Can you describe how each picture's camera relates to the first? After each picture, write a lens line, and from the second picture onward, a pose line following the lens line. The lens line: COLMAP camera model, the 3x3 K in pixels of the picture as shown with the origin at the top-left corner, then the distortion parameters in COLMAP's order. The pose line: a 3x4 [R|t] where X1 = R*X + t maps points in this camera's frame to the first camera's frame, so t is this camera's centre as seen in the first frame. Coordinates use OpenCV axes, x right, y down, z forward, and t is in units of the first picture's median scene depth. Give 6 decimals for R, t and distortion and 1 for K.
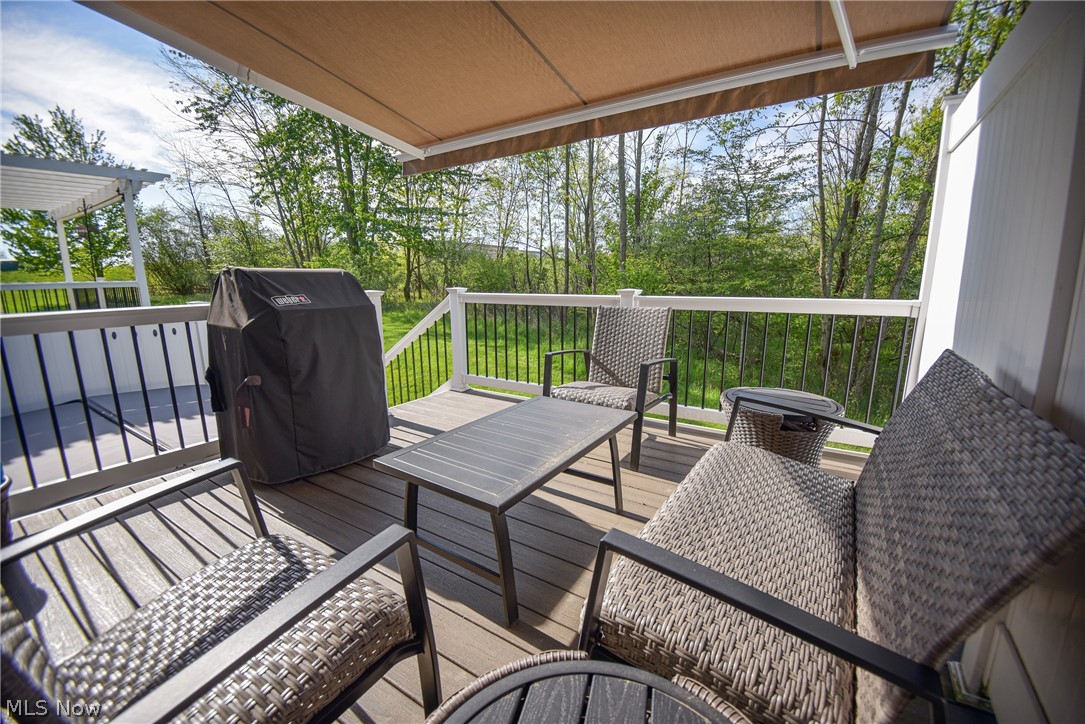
lens RADIAL K [[439.5, 0, 542.5], [0, 439.5, 362.0], [0, 0, 1]] dist [-0.000531, -0.018554]
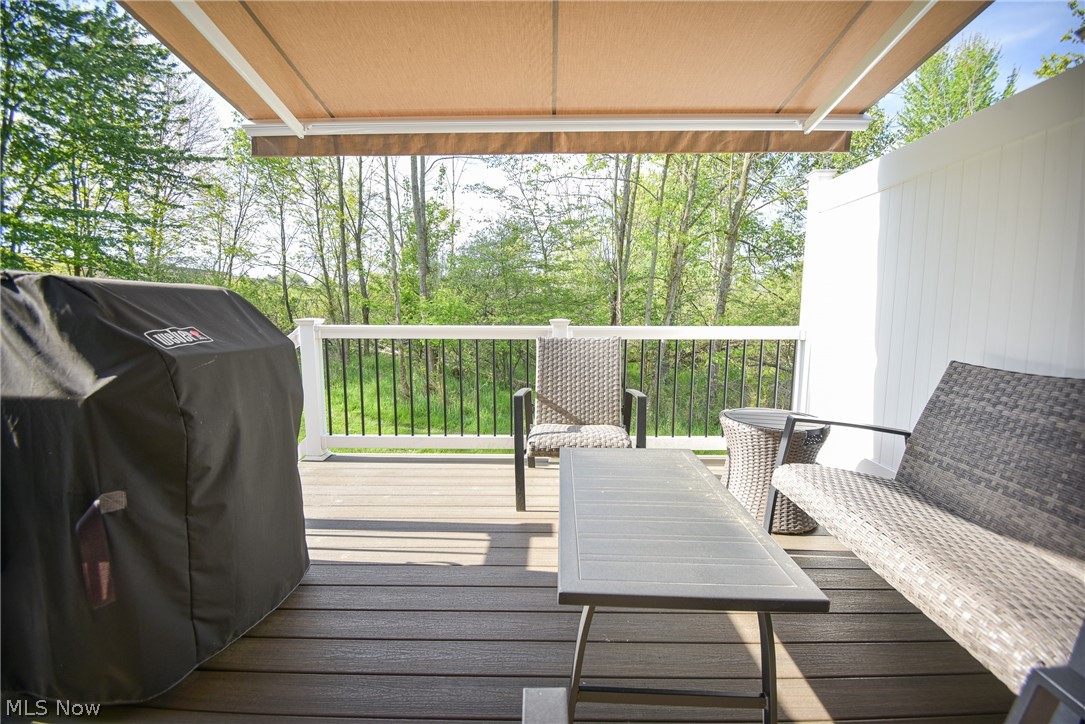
lens RADIAL K [[451.1, 0, 548.9], [0, 451.1, 362.4], [0, 0, 1]] dist [0.013139, -0.024603]
pose [[0.848138, -0.050986, 0.527316, -0.342678], [0.091410, 0.994514, -0.050864, -0.029101], [-0.521830, 0.091342, 0.848145, 0.213876]]
